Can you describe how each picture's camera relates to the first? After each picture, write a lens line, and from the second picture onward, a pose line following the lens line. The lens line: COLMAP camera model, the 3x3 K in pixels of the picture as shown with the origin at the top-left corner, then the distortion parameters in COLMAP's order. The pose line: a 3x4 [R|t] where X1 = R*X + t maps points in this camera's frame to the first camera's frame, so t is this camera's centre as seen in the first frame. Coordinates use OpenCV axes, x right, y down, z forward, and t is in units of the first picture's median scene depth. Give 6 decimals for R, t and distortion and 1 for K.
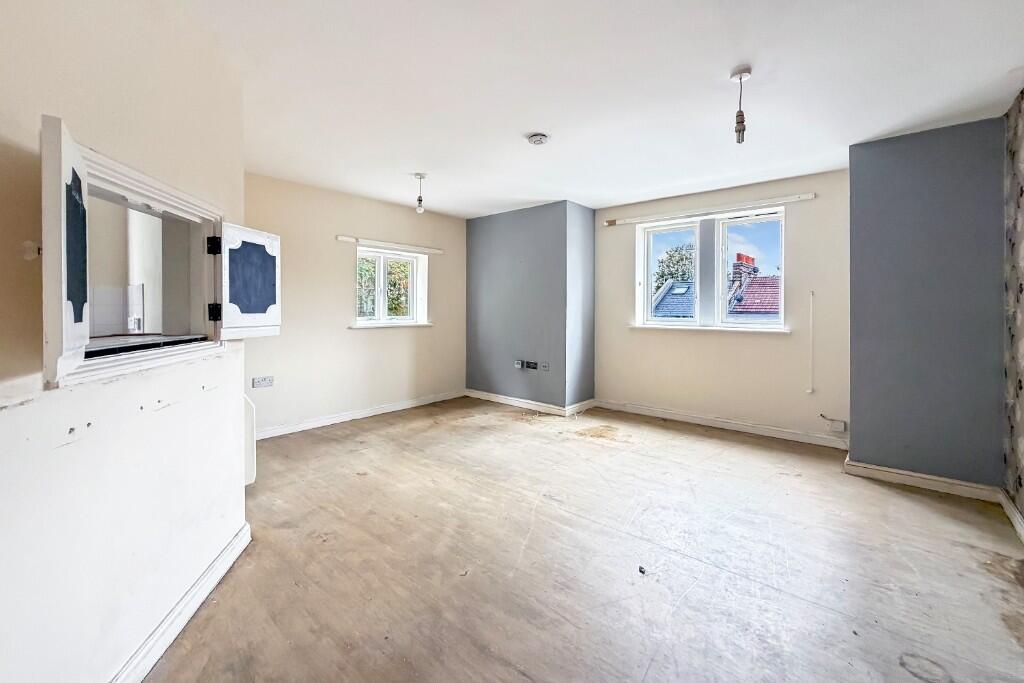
lens RADIAL K [[425.1, 0, 511.7], [0, 425.1, 311.7], [0, 0, 1]] dist [-0.000710, -0.000095]
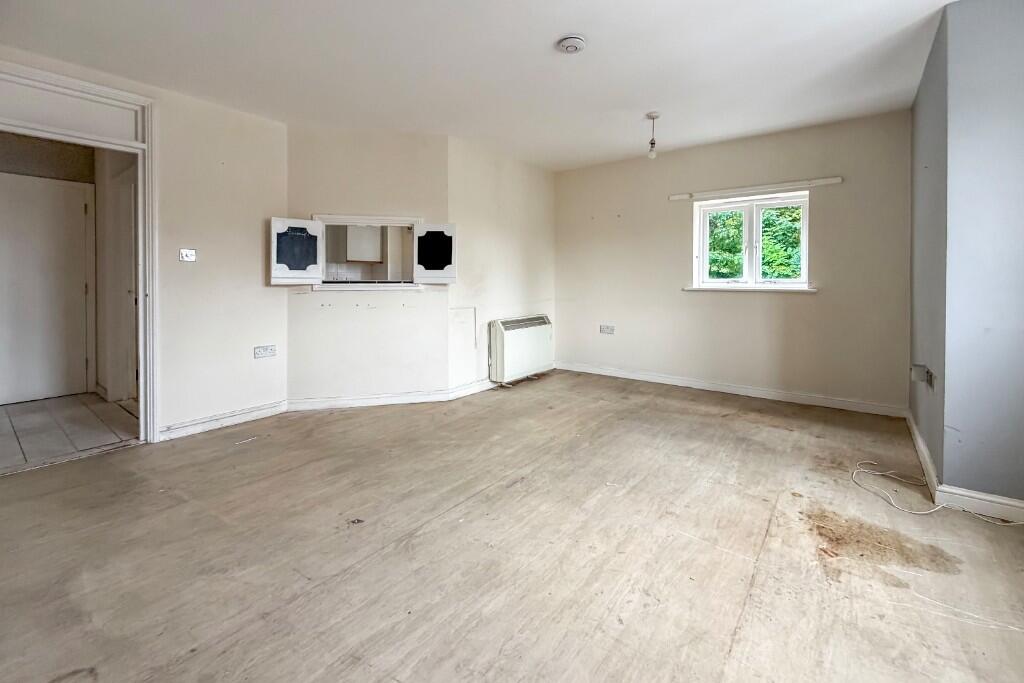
lens RADIAL K [[438.0, 0, 512.2], [0, 438.0, 280.8], [0, 0, 1]] dist [0.003051, 0.000202]
pose [[0.052819, 0.001829, -0.998602, 0.786557], [-0.007581, 0.999970, 0.001430, 0.027686], [0.998575, 0.007495, 0.052831, 0.762499]]
